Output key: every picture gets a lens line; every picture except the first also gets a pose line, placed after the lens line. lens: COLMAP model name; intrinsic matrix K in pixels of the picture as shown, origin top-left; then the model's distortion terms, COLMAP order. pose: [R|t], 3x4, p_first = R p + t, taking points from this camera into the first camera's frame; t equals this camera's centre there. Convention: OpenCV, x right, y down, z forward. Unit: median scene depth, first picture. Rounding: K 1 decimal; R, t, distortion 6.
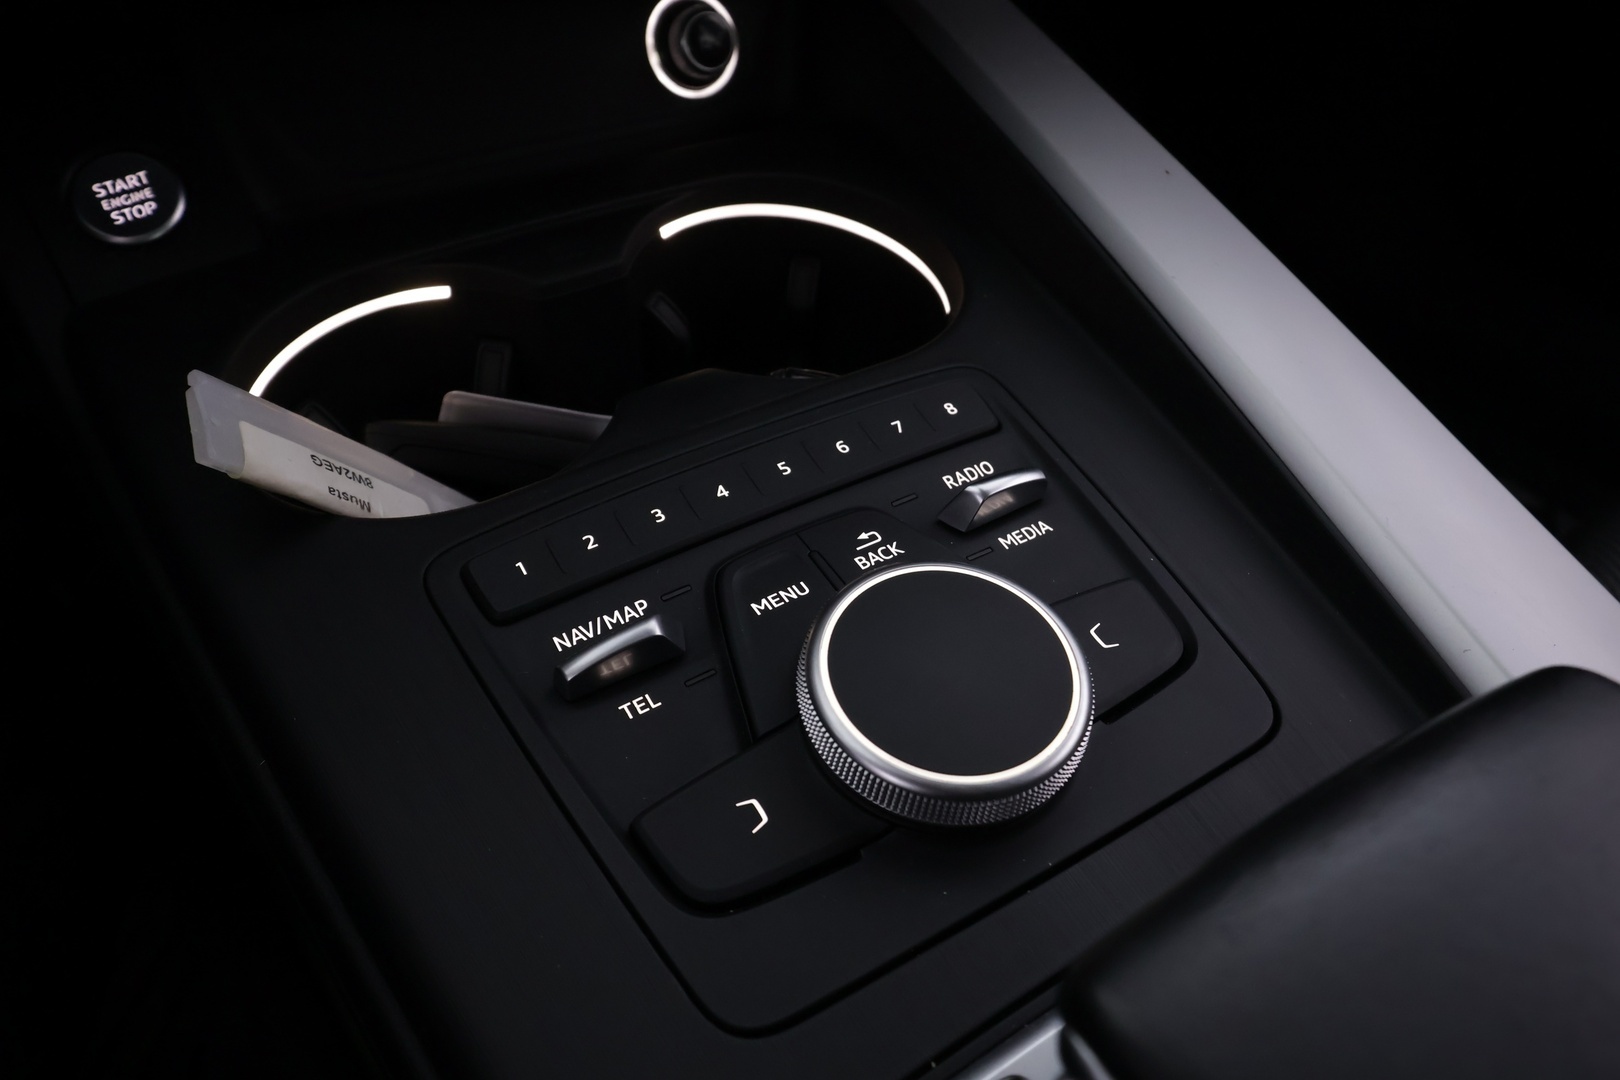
lens RADIAL K [[1207.6, 0, 810.0], [0, 1207.6, 540.0], [0, 0, 1]] dist [0.023525, 0.001736]
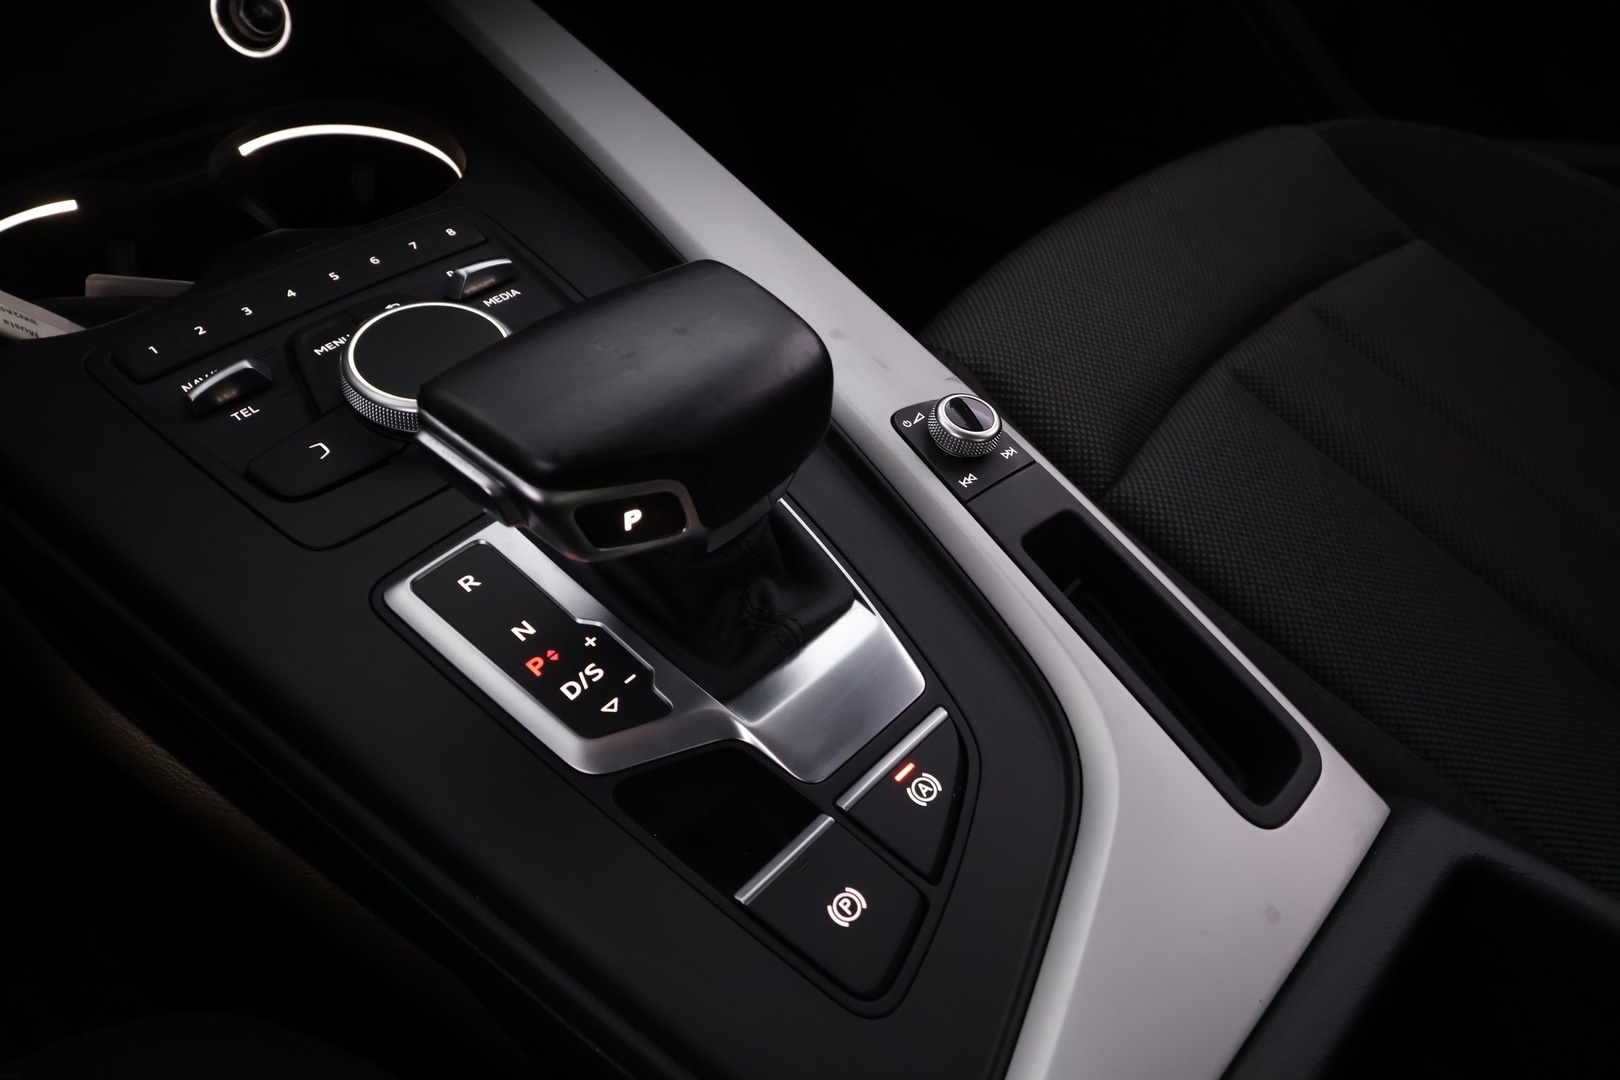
lens RADIAL K [[1207.6, 0, 810.0], [0, 1207.6, 540.0], [0, 0, 1]] dist [0.023525, 0.001736]
pose [[0.965928, -0.170250, 0.194928, 0.196420], [0.168698, 0.985359, 0.024666, 0.320240], [-0.196274, 0.009059, 0.980507, -0.589402]]
